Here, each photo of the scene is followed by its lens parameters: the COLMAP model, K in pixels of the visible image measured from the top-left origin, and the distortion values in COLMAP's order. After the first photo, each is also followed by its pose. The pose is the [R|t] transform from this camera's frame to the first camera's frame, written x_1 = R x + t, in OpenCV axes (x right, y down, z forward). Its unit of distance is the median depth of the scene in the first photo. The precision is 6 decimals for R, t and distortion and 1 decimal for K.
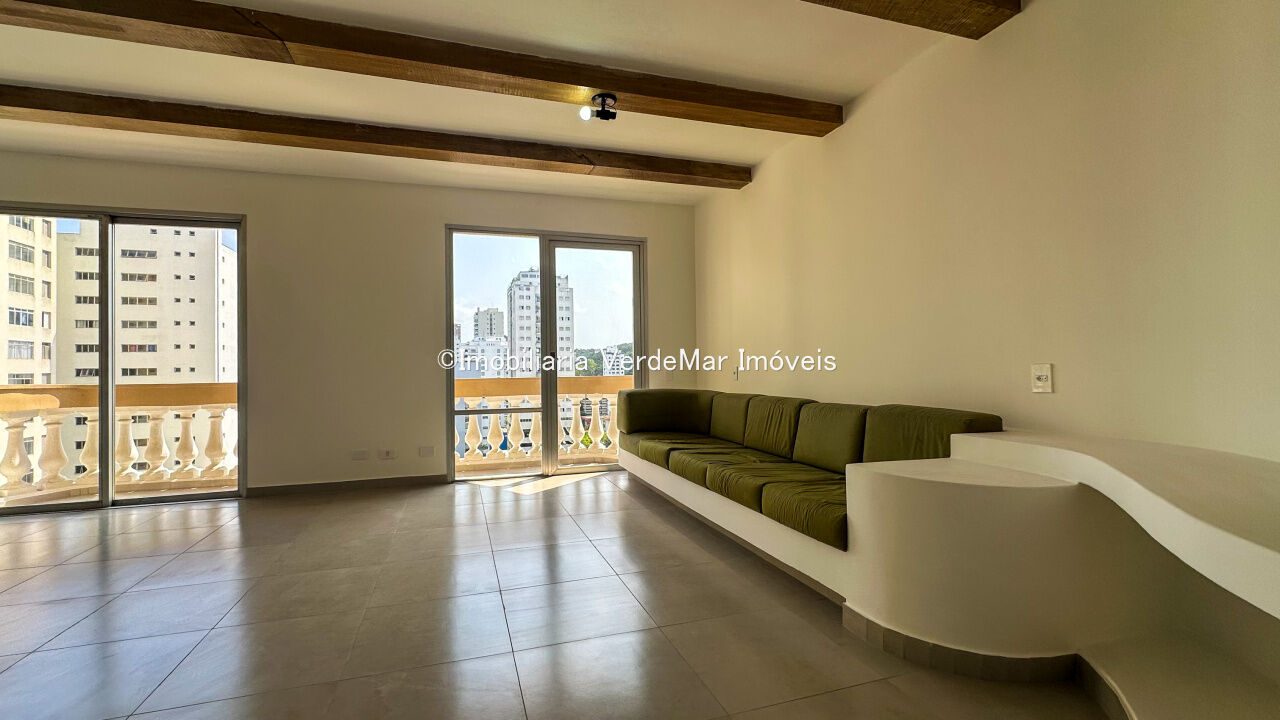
lens RADIAL K [[529.2, 0, 640.0], [0, 529.2, 360.0], [0, 0, 1]] dist [-0.001186, -0.000068]
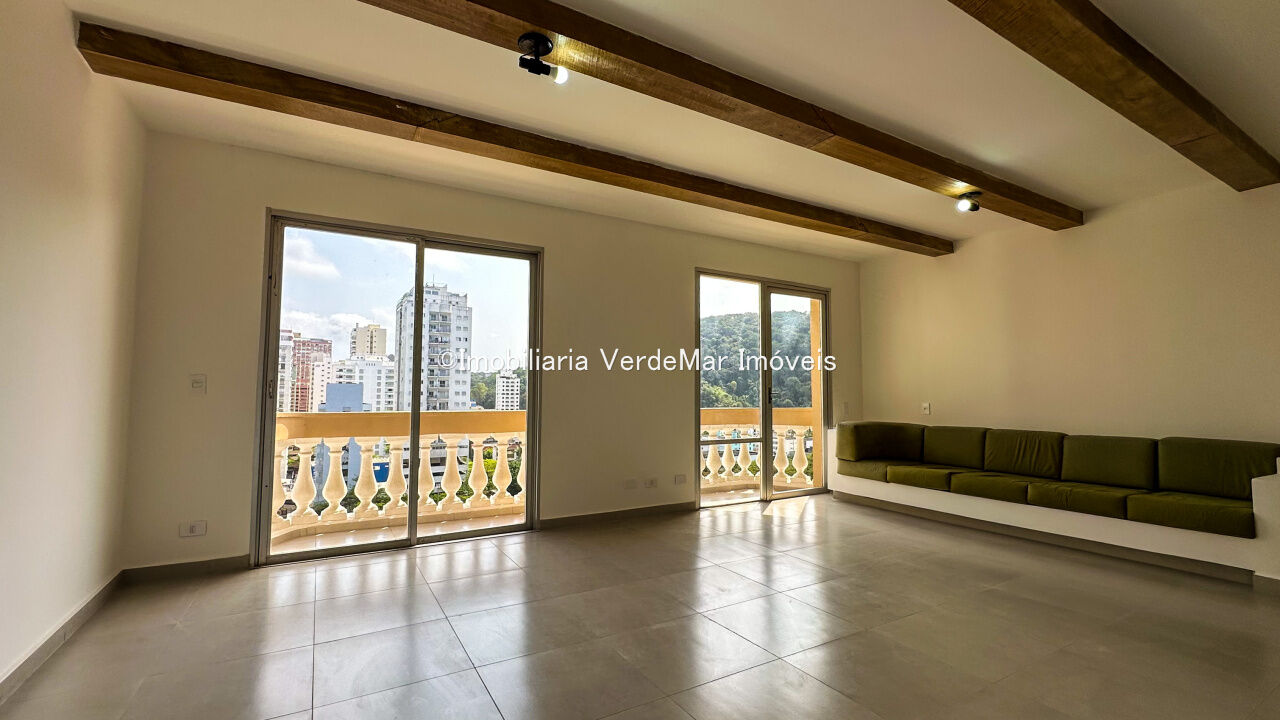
lens RADIAL K [[540.4, 0, 640.6], [0, 540.4, 356.2], [0, 0, 1]] dist [-0.002610, -0.000614]
pose [[0.974383, 0.034749, 0.222195, -0.725869], [-0.022469, 0.998089, -0.057562, -0.008720], [-0.223770, 0.051095, 0.973302, -0.042057]]
